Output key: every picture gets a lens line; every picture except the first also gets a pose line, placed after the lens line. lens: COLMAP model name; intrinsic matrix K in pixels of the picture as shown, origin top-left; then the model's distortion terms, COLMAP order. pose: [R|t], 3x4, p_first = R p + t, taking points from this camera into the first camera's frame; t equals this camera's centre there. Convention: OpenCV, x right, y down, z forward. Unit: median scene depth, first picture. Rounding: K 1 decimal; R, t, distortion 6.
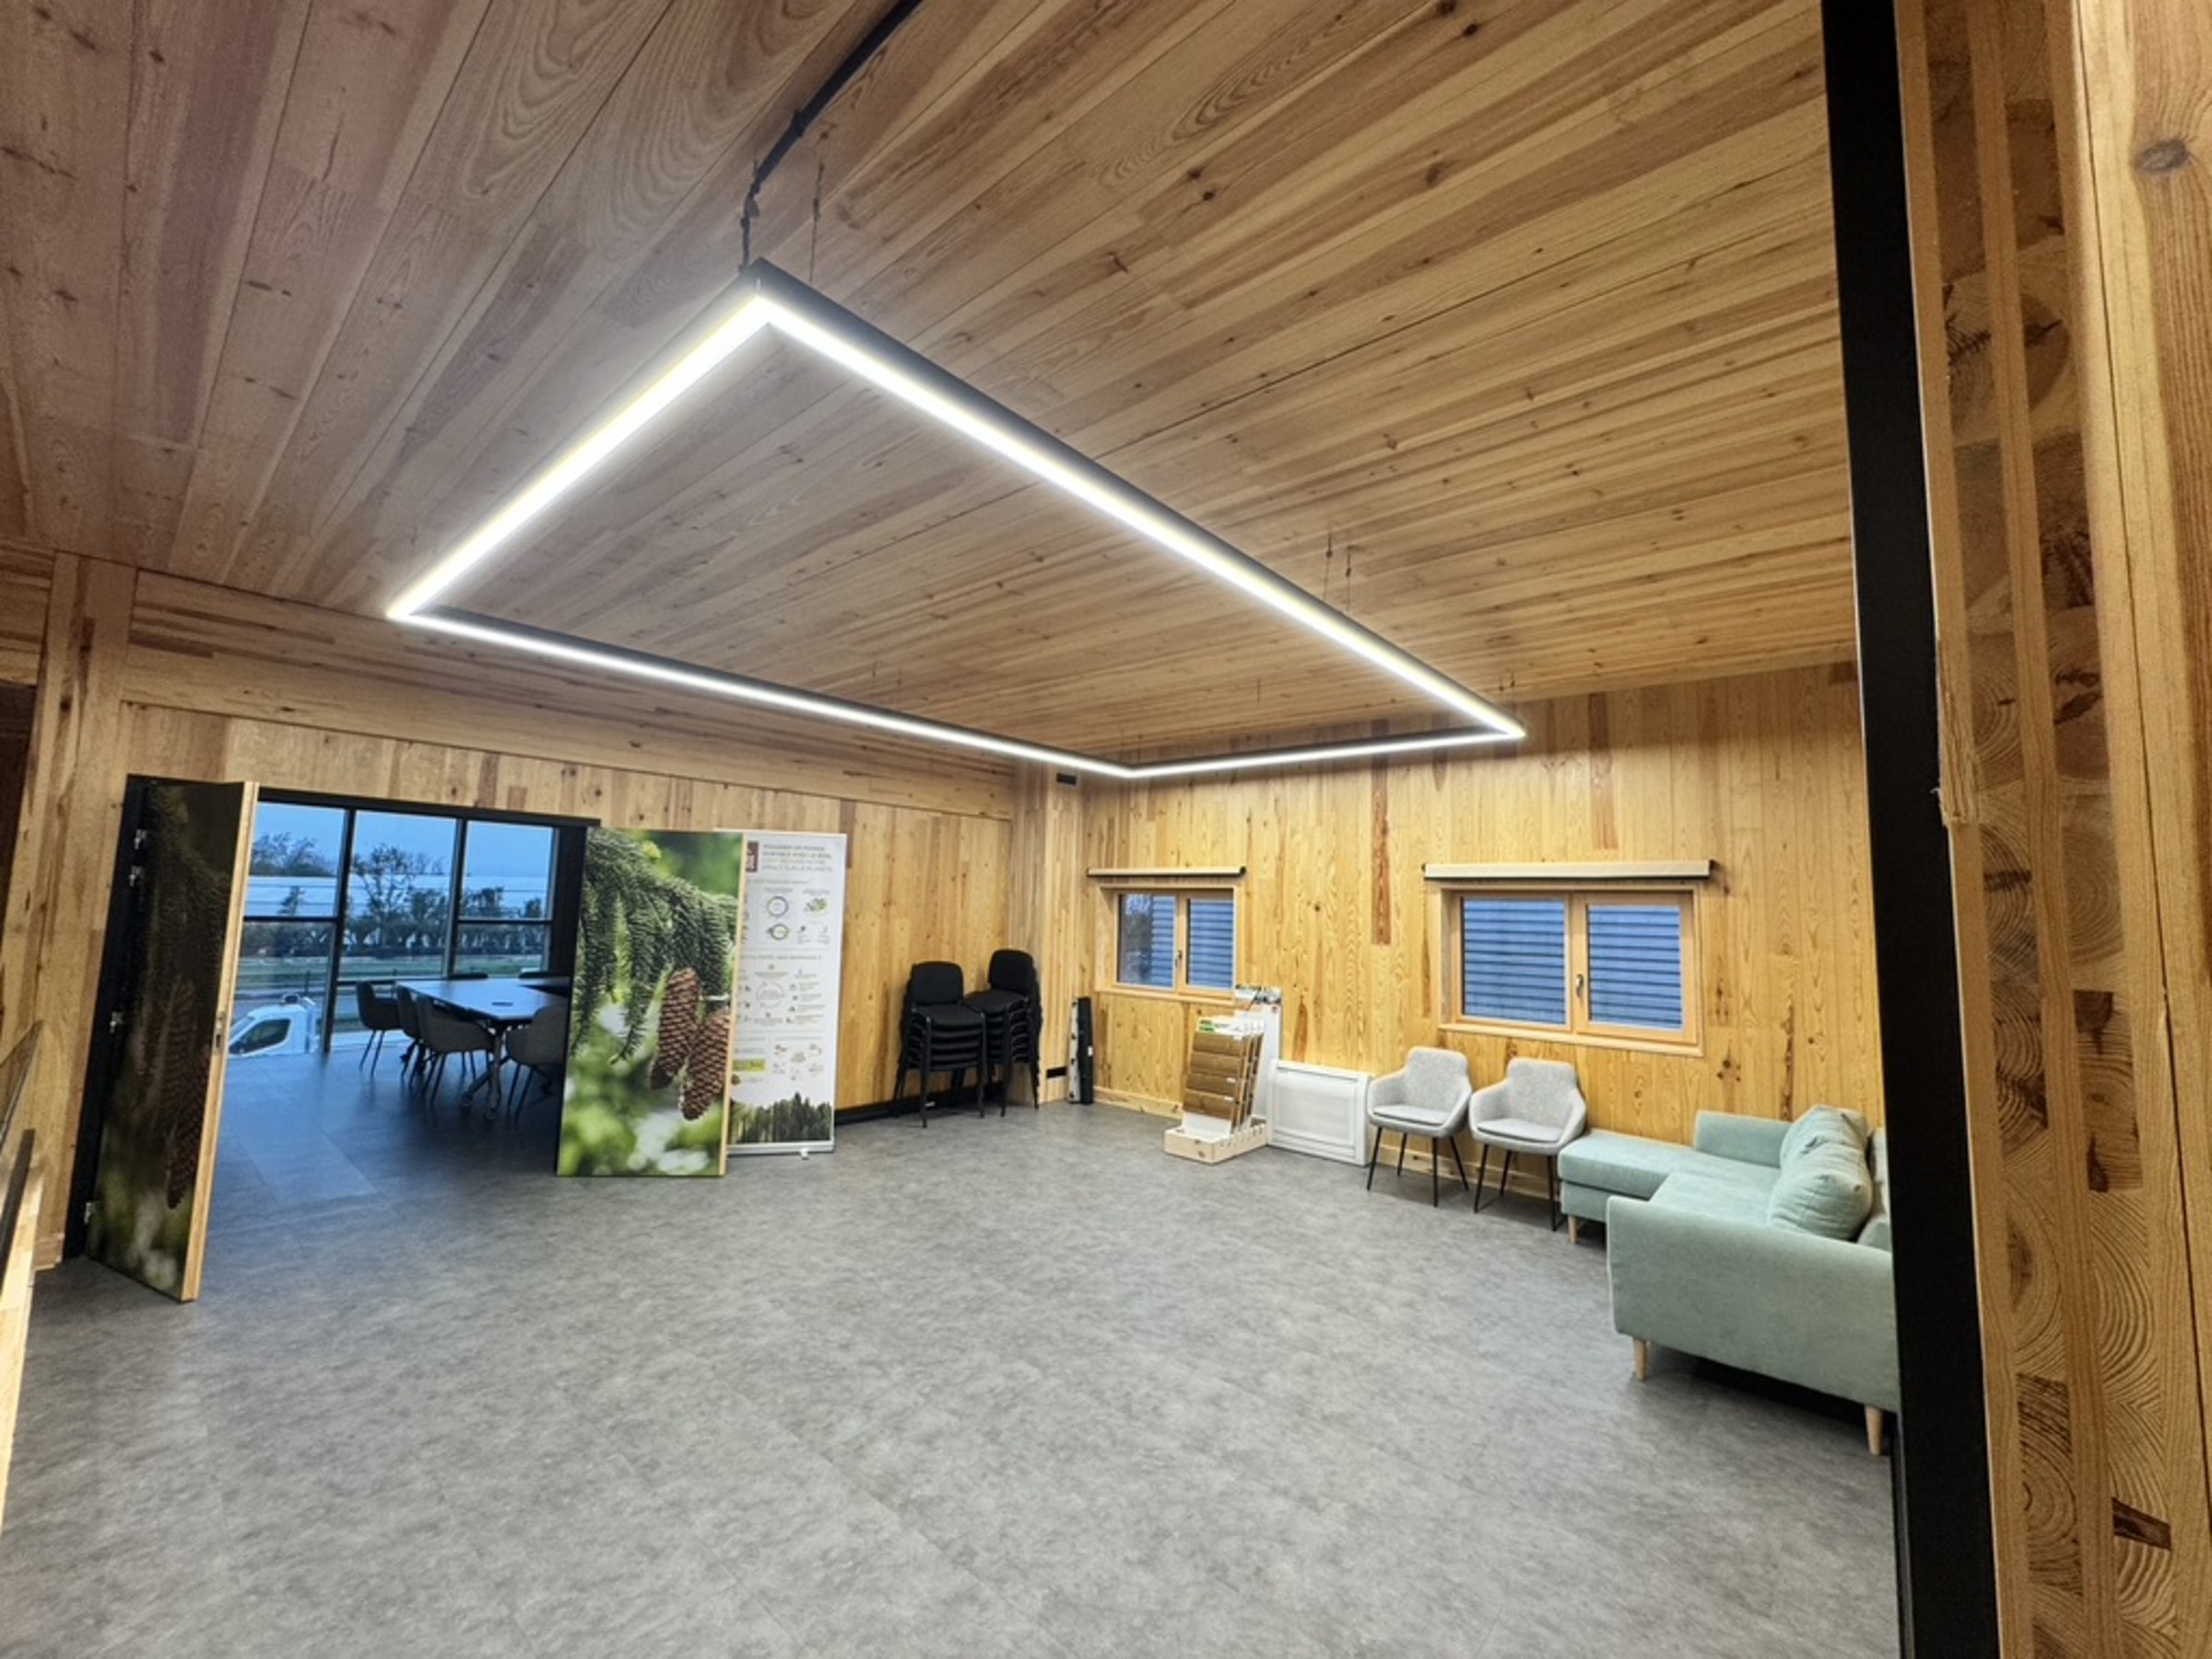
lens RADIAL K [[886.9, 0, 1106.9], [0, 886.9, 829.7], [0, 0, 1]] dist [0.000035, -0.000002]
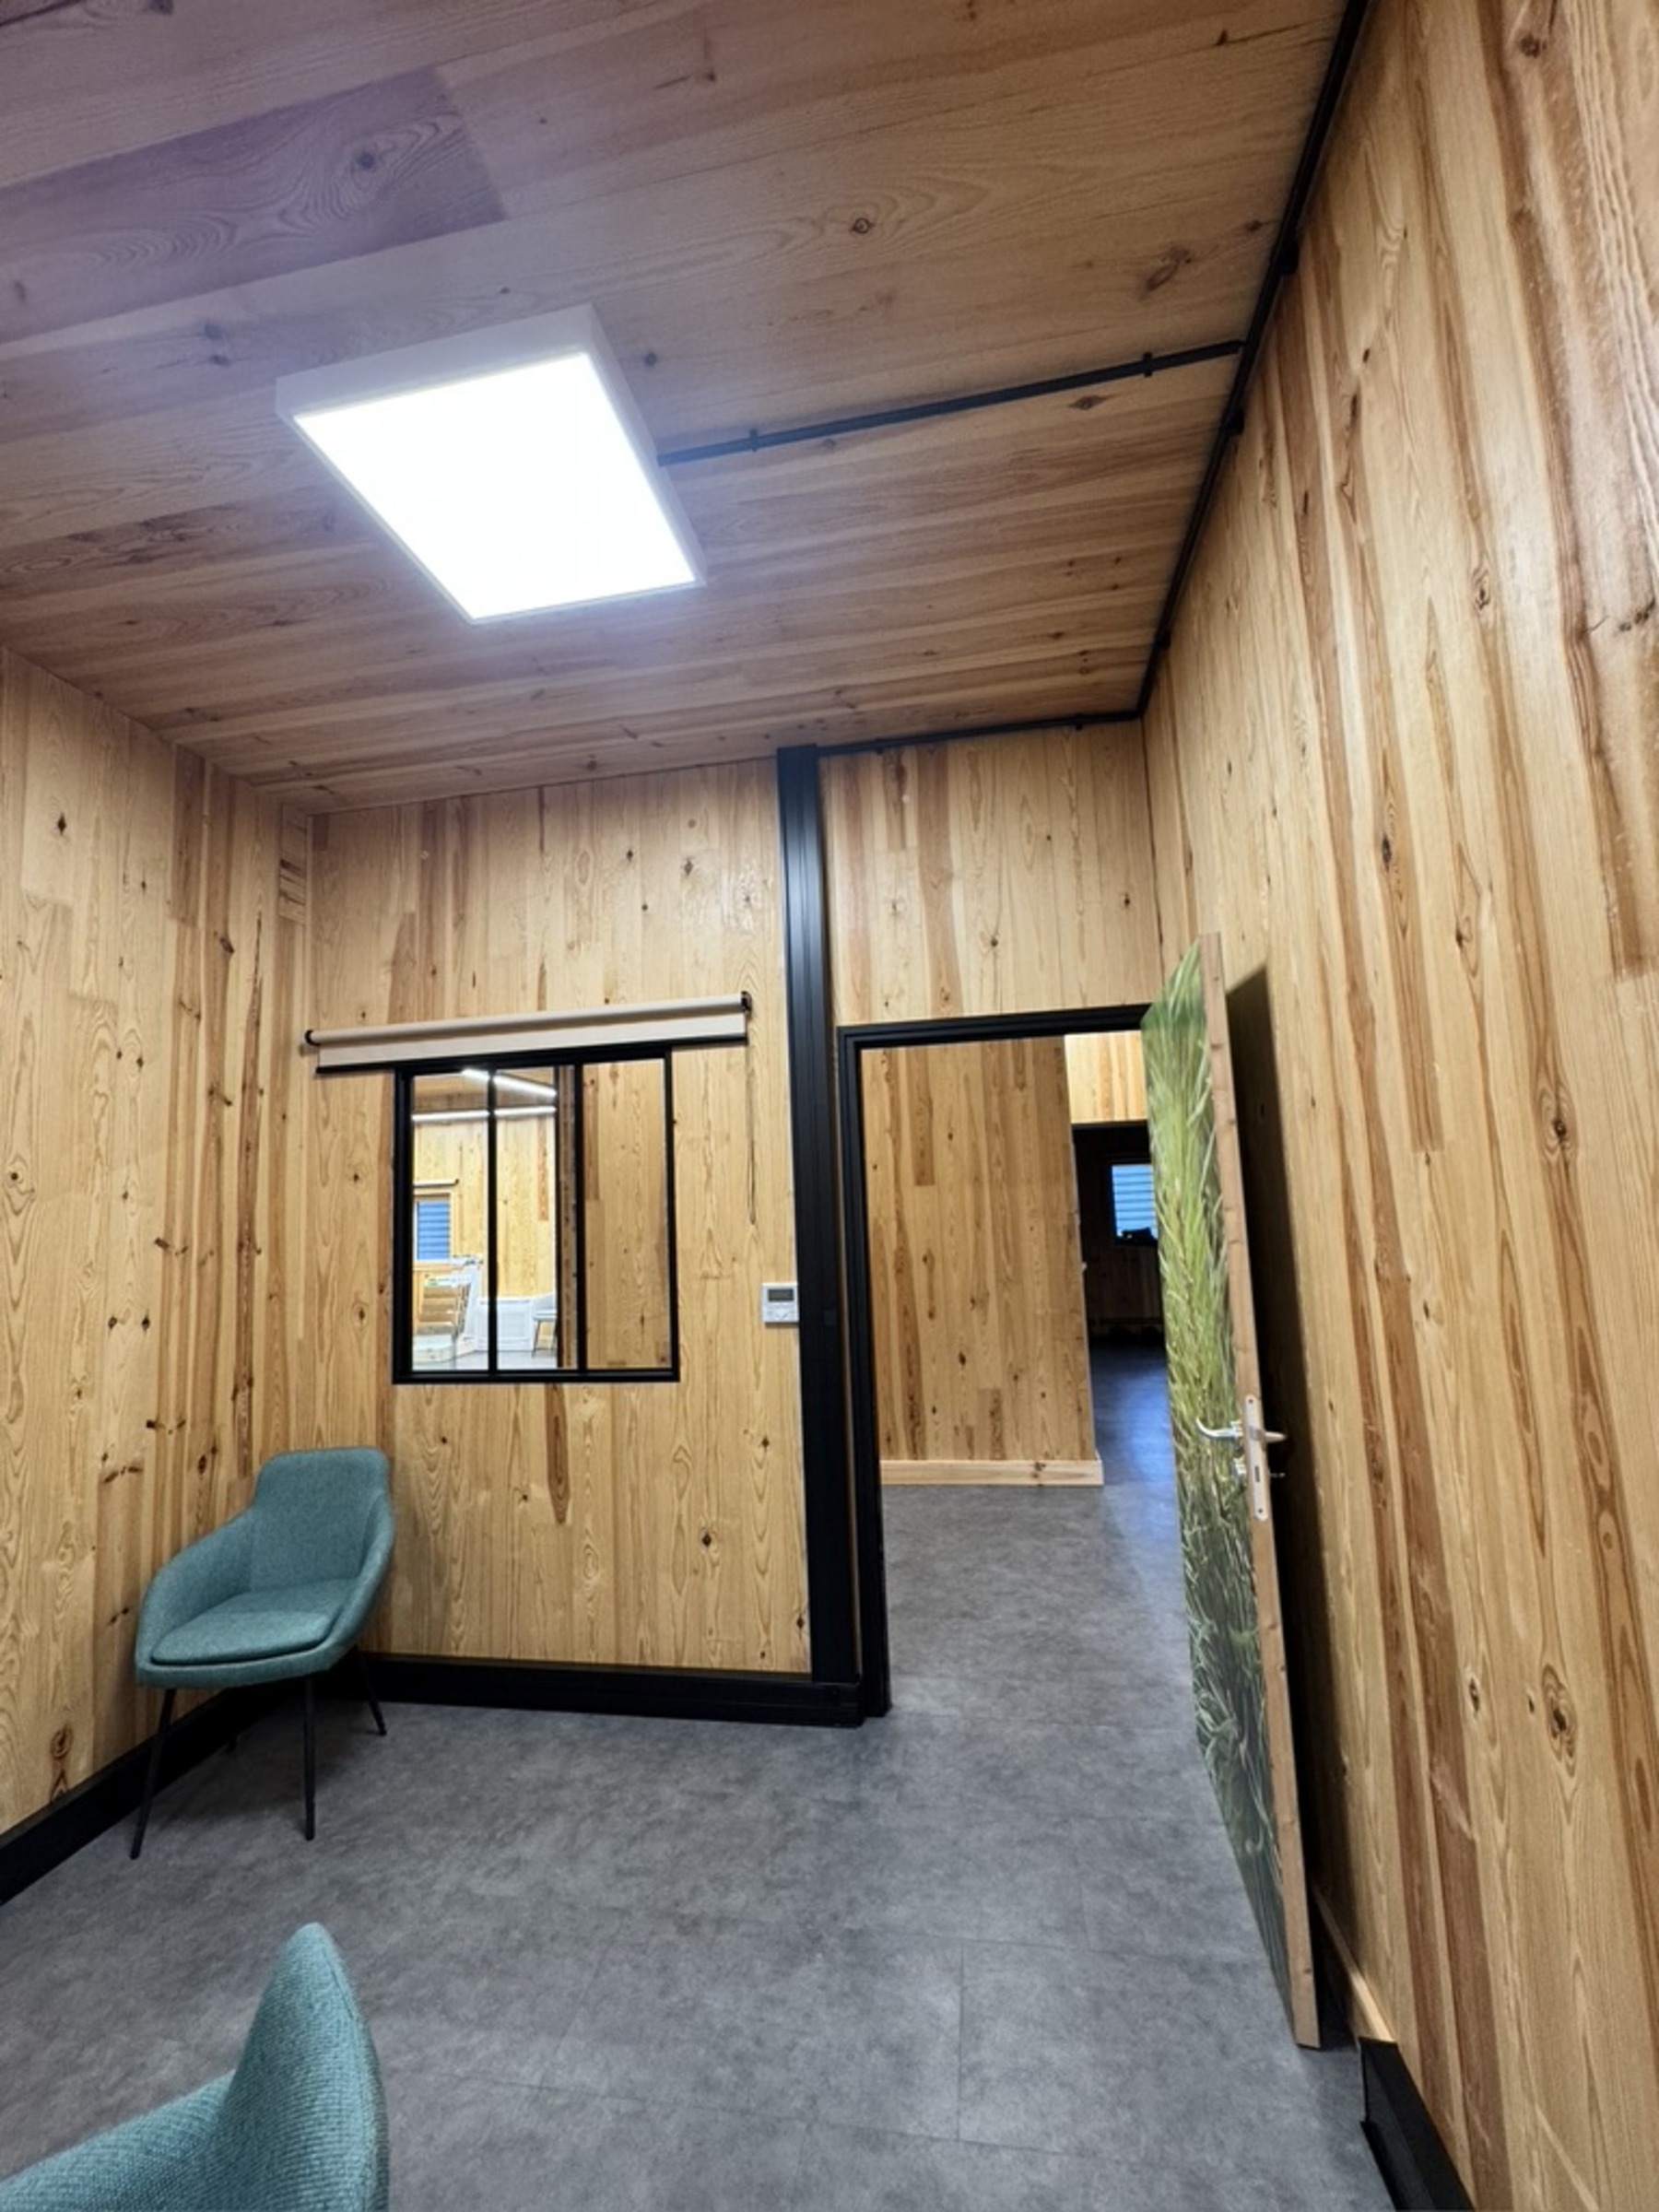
lens RADIAL K [[886.9, 0, 827.9], [0, 886.9, 1103.0], [0, 0, 1]] dist [0.000035, -0.000002]
pose [[0.854141, -0.006837, 0.519997, -0.104667], [0.014985, 0.999822, -0.011467, -0.066582], [-0.519826, 0.017586, 0.854091, -0.710488]]
